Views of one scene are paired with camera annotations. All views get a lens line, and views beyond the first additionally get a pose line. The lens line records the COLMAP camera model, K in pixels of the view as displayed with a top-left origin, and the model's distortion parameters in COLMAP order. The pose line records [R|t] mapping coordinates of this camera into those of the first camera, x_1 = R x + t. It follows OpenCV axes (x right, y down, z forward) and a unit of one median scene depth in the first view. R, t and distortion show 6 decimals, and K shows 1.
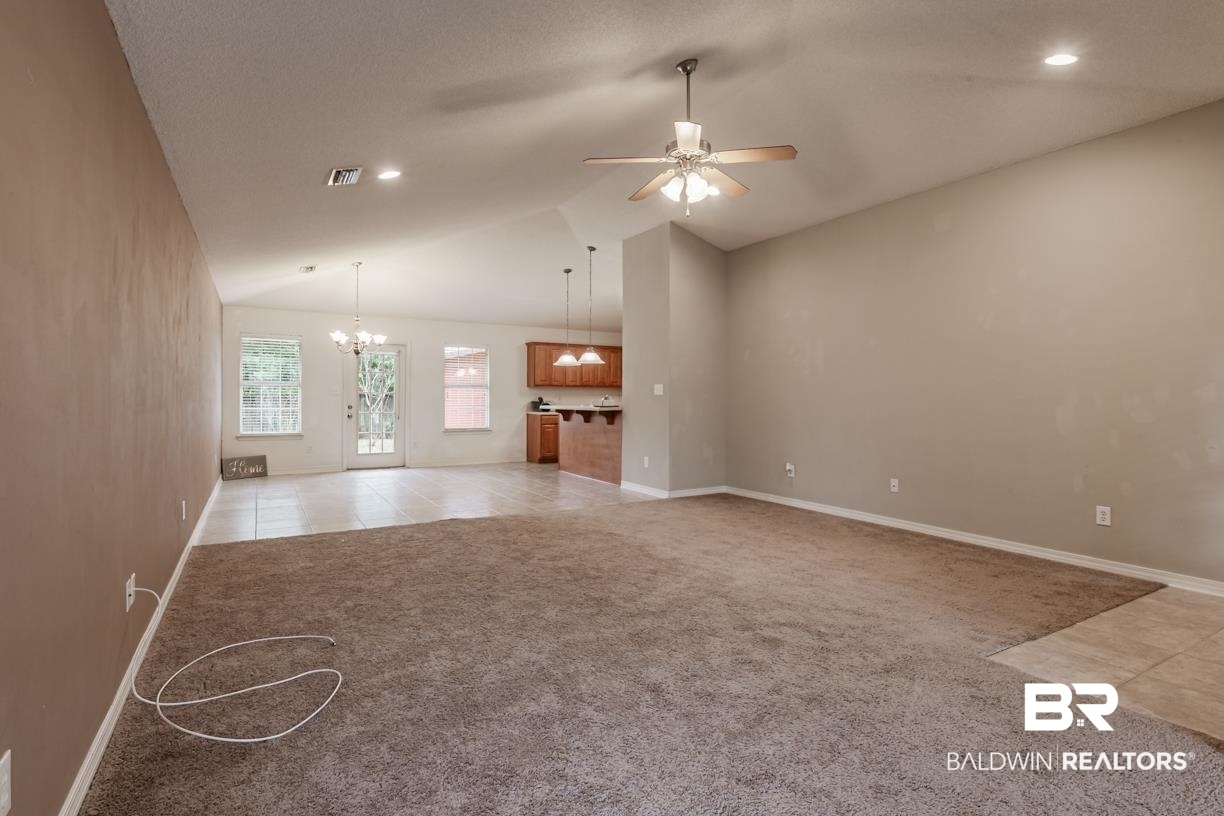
lens RADIAL K [[594.7, 0, 616.3], [0, 594.7, 399.4], [0, 0, 1]] dist [-0.004017, 0.001250]
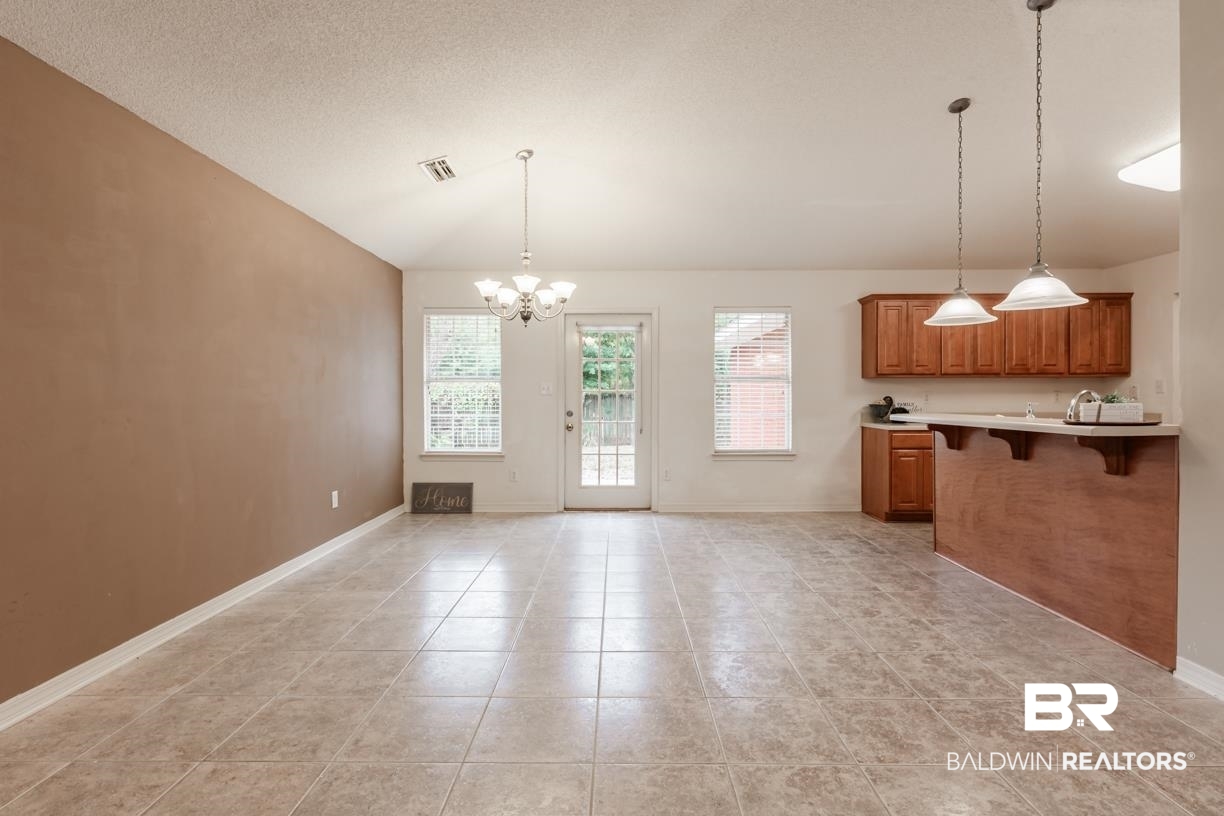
lens RADIAL K [[594.7, 0, 612.4], [0, 594.7, 397.5], [0, 0, 1]] dist [-0.004017, 0.001250]
pose [[0.852938, -0.004956, -0.521988, -0.070641], [0.003533, 0.999987, -0.003722, -0.002147], [0.522000, 0.001330, 0.852945, 0.484866]]
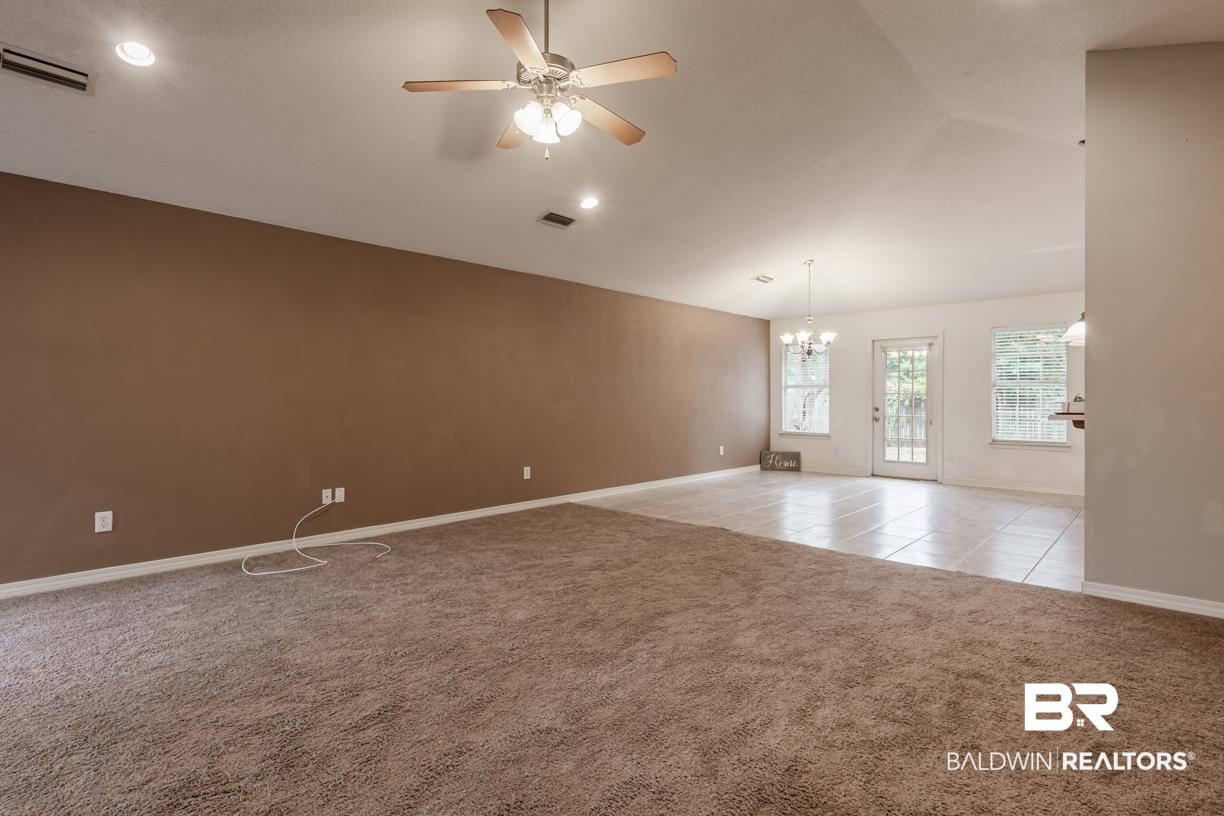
lens RADIAL K [[594.7, 0, 610.3], [0, 594.7, 403.7], [0, 0, 1]] dist [-0.004017, 0.001250]
pose [[0.267568, 0.005217, -0.963525, 0.352898], [-0.002064, 0.999986, 0.004842, 0.000603], [0.963537, 0.000694, 0.267575, 0.355747]]
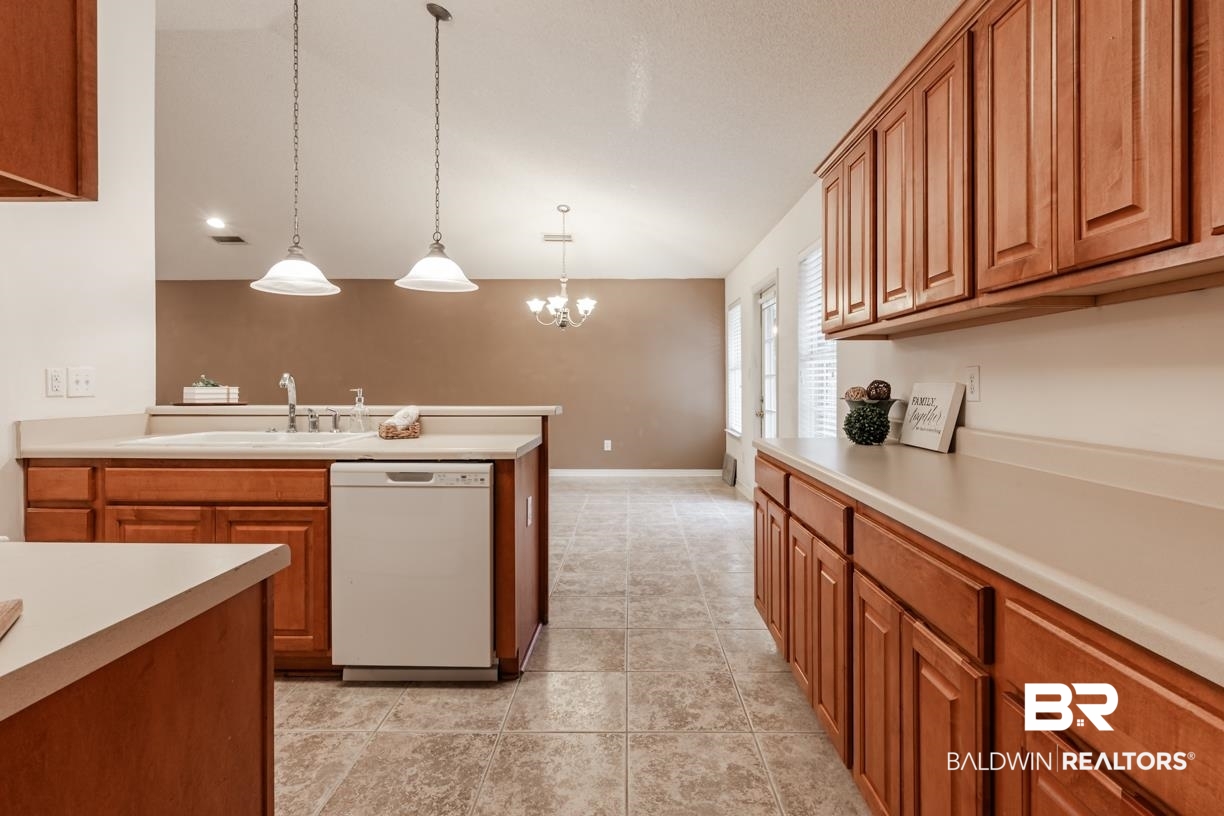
lens RADIAL K [[594.7, 0, 631.0], [0, 594.7, 388.6], [0, 0, 1]] dist [-0.004017, 0.001250]
pose [[-0.517761, 0.001260, -0.855524, 0.151005], [-0.006432, 0.999965, 0.005365, -0.002315], [0.855501, 0.008280, -0.517735, 1.244839]]
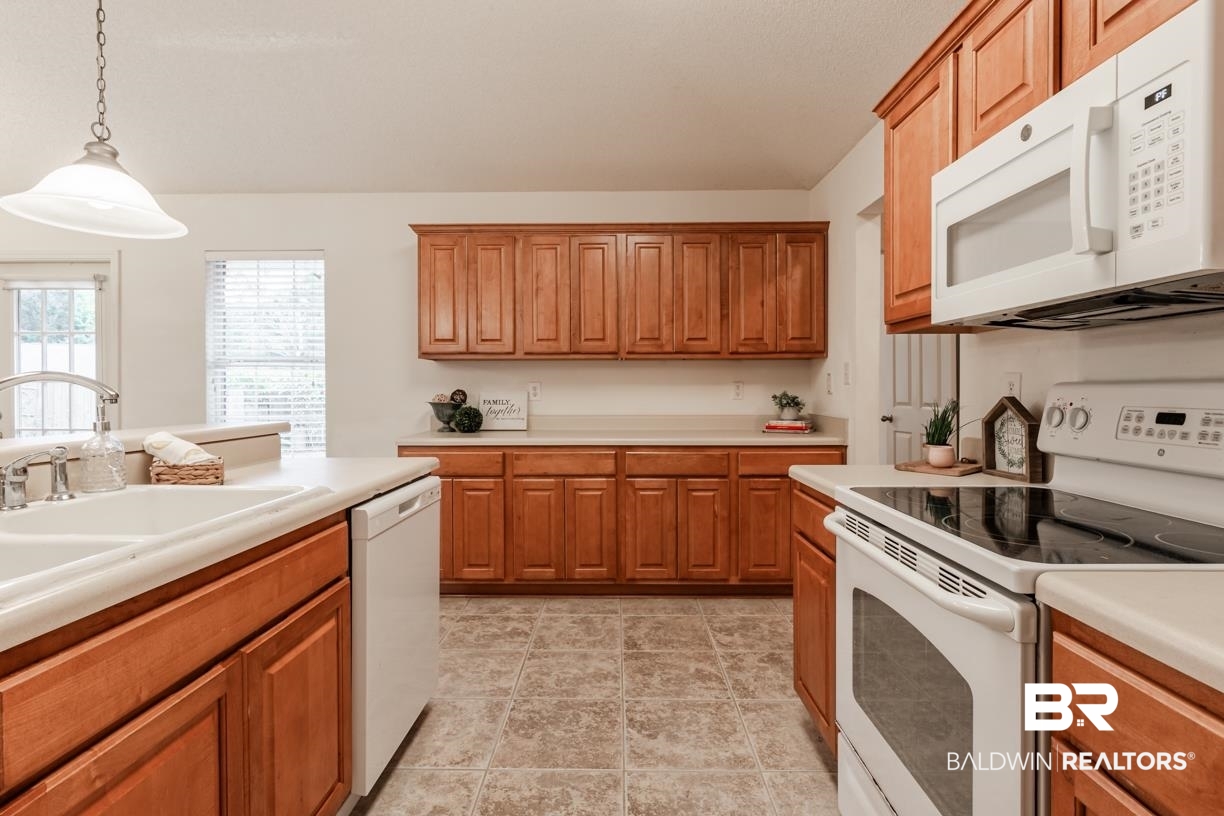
lens RADIAL K [[594.7, 0, 607.1], [0, 594.7, 397.1], [0, 0, 1]] dist [-0.004017, 0.001250]
pose [[0.846926, 0.000569, -0.531710, 0.154573], [0.003727, 0.999969, 0.007006, -0.002081], [0.531697, -0.007915, 0.846897, 0.902132]]
